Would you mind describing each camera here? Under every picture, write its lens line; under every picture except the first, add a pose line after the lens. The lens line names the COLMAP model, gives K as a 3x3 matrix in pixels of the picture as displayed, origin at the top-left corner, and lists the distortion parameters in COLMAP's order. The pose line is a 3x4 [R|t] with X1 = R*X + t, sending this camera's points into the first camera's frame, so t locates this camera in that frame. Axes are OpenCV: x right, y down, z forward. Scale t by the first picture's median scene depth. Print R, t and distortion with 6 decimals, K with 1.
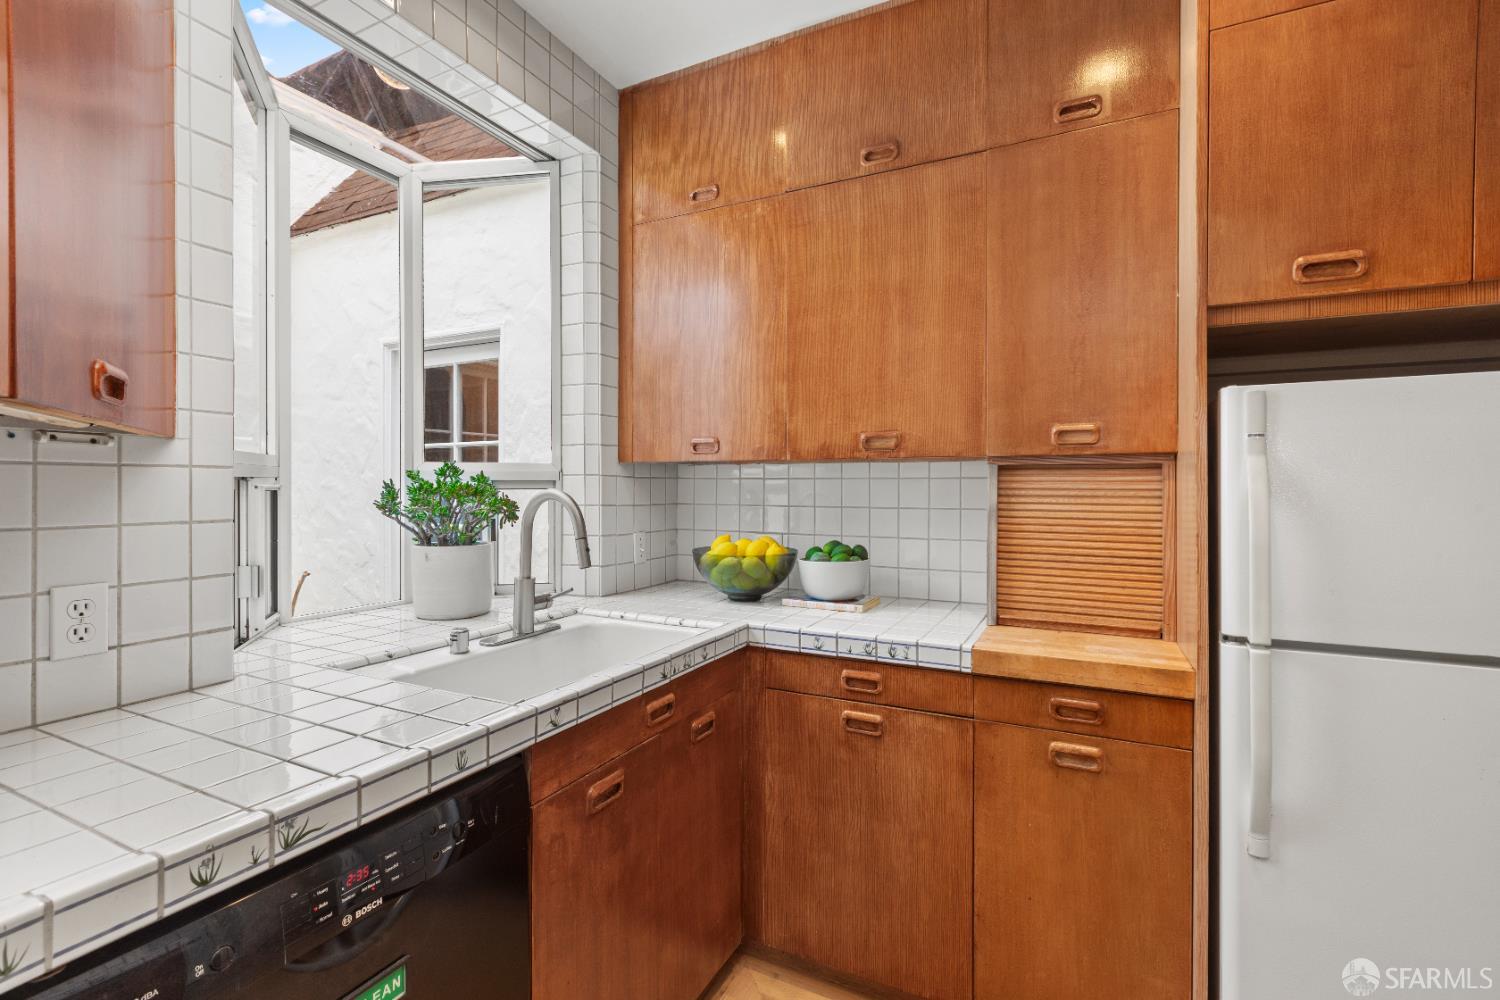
lens RADIAL K [[675.3, 0, 749.3], [0, 675.3, 484.7], [0, 0, 1]] dist [0.001045, -0.000481]
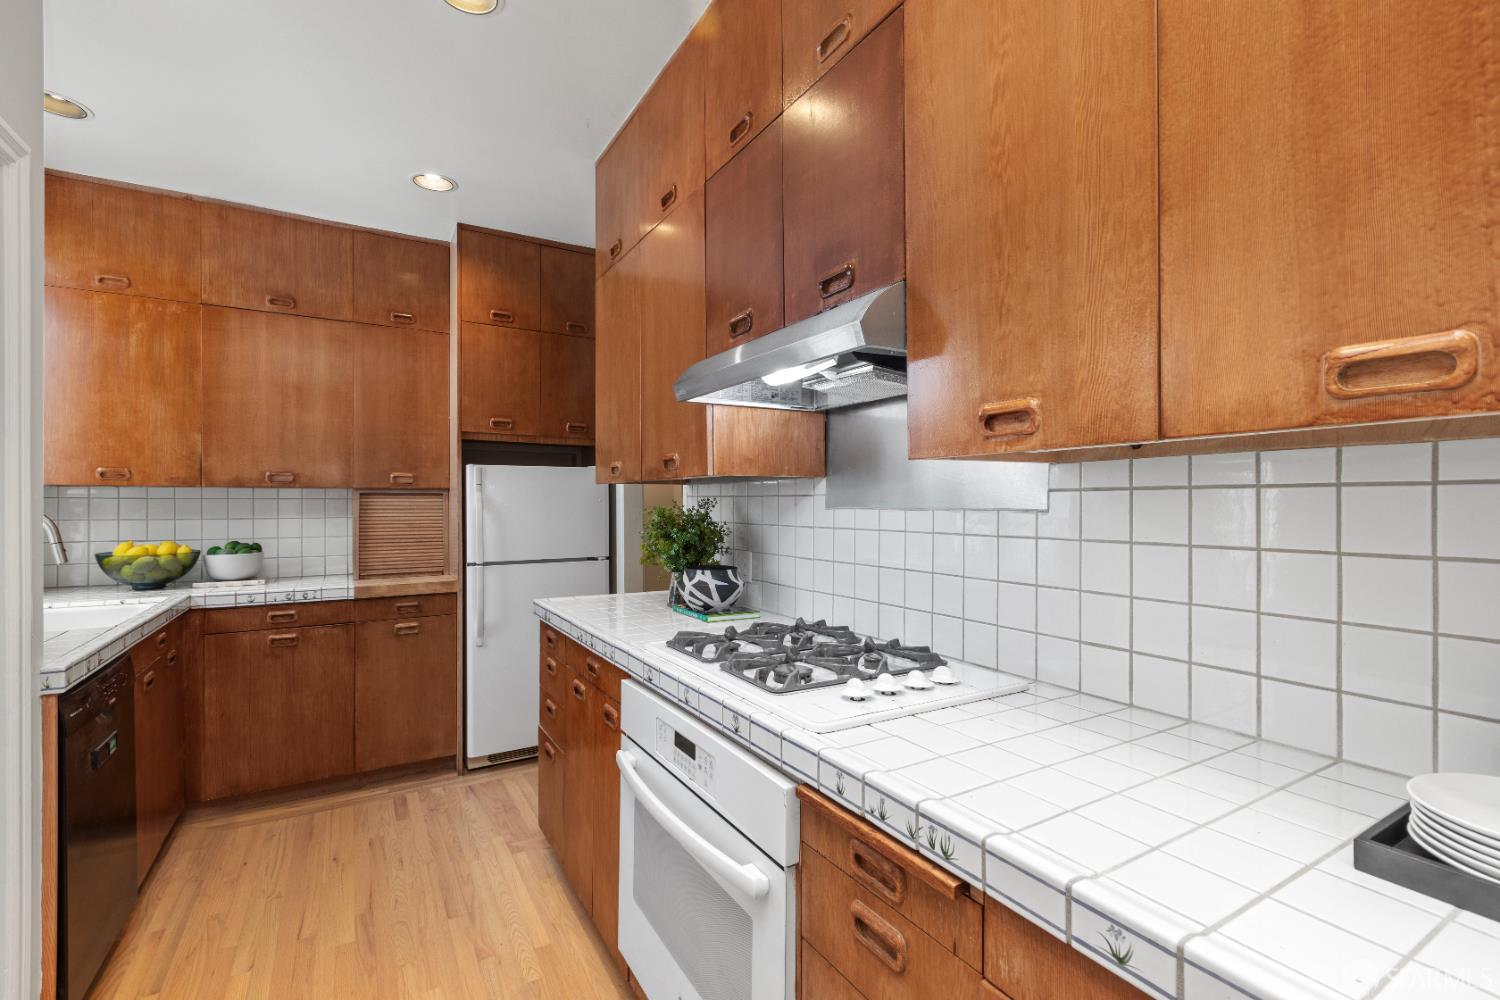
lens RADIAL K [[680.3, 0, 752.2], [0, 680.3, 506.8], [0, 0, 1]] dist [0.008504, -0.000062]
pose [[0.535792, -0.007485, 0.844317, -0.692783], [-0.000472, 0.999958, 0.009164, -0.007980], [-0.844350, -0.005309, 0.535766, -0.996017]]
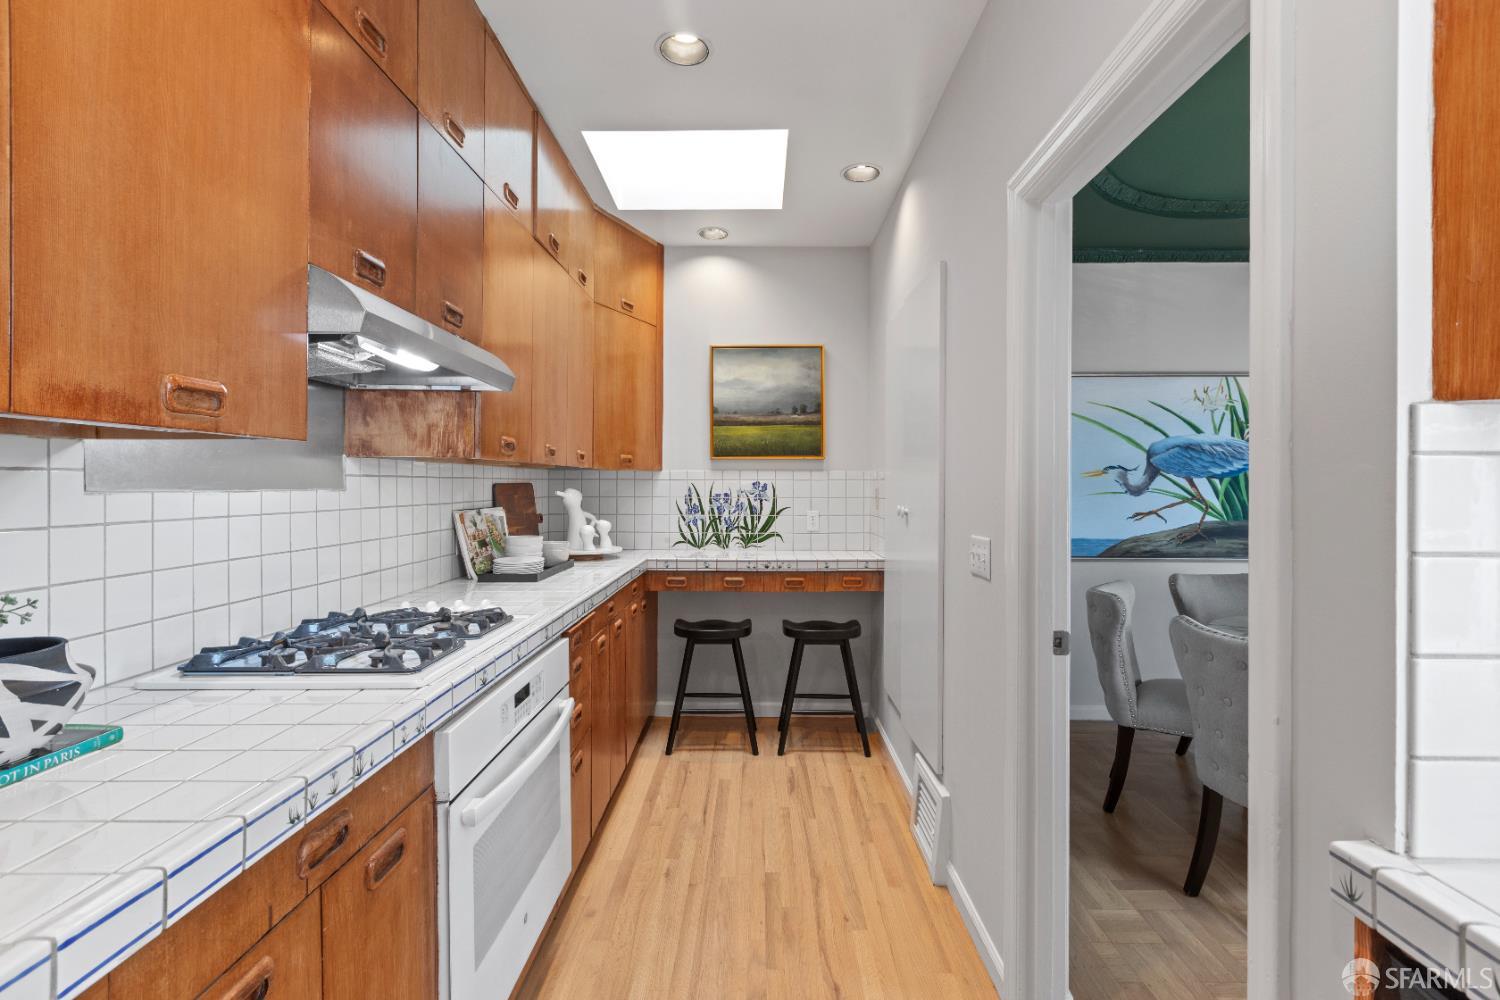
lens RADIAL K [[675.3, 0, 749.3], [0, 675.3, 484.7], [0, 0, 1]] dist [0.001045, -0.000481]
pose [[-0.899760, -0.001825, -0.436380, 0.123100], [-0.000779, 0.999996, -0.002577, -0.001809], [0.436383, -0.001979, -0.899759, 0.569921]]
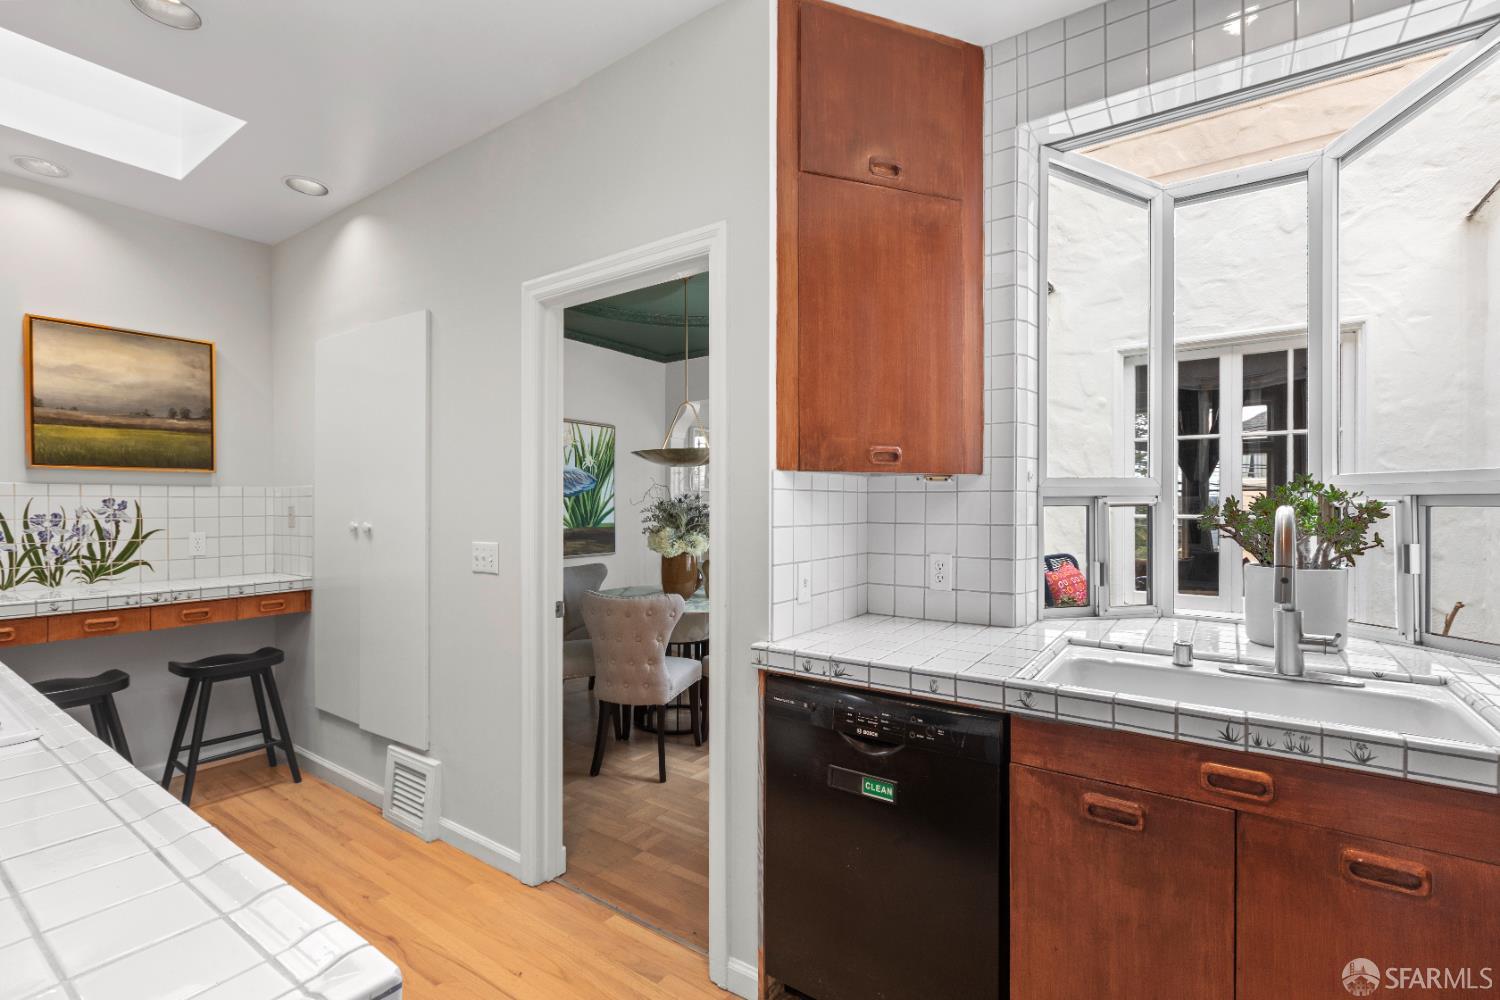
lens RADIAL K [[680.3, 0, 752.2], [0, 680.3, 506.8], [0, 0, 1]] dist [0.008504, -0.000062]
pose [[-0.145549, 0.005327, -0.989337, 0.685682], [0.003187, 0.999983, 0.004916, 0.001027], [0.989346, -0.002437, -0.145564, 0.500405]]
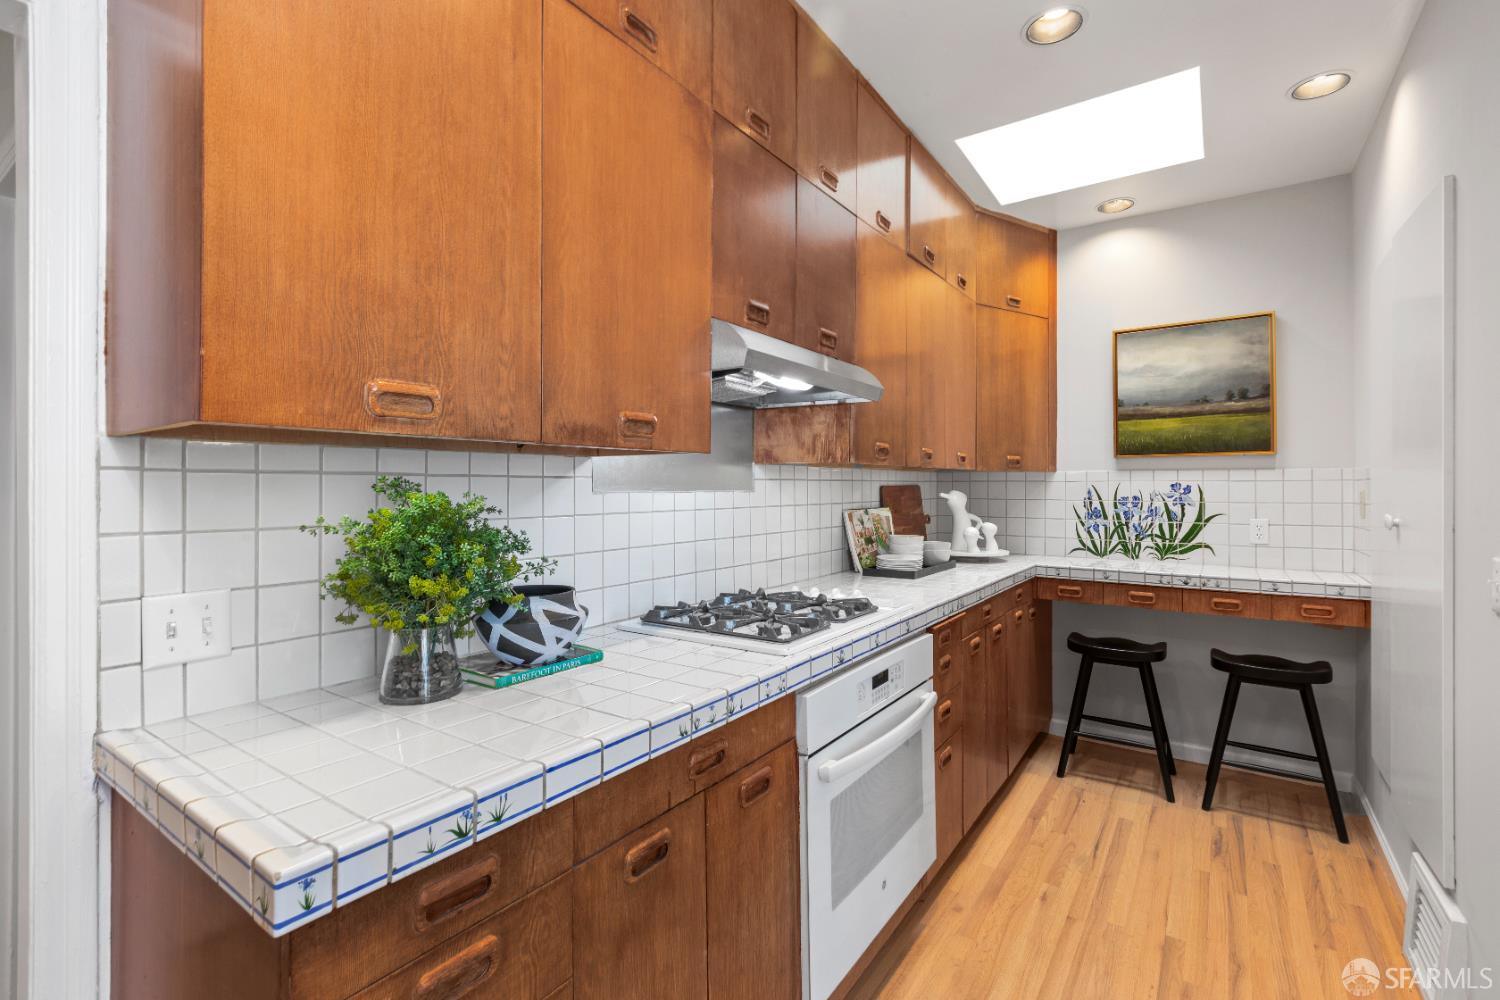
lens RADIAL K [[676.6, 0, 748.8], [0, 676.6, 482.2], [0, 0, 1]] dist [0.000885, 0.000567]
pose [[-0.989499, 0.000182, 0.144538, 0.042161], [-0.001043, 0.999964, -0.008402, -0.002471], [-0.144534, -0.008465, -0.989464, 0.640865]]
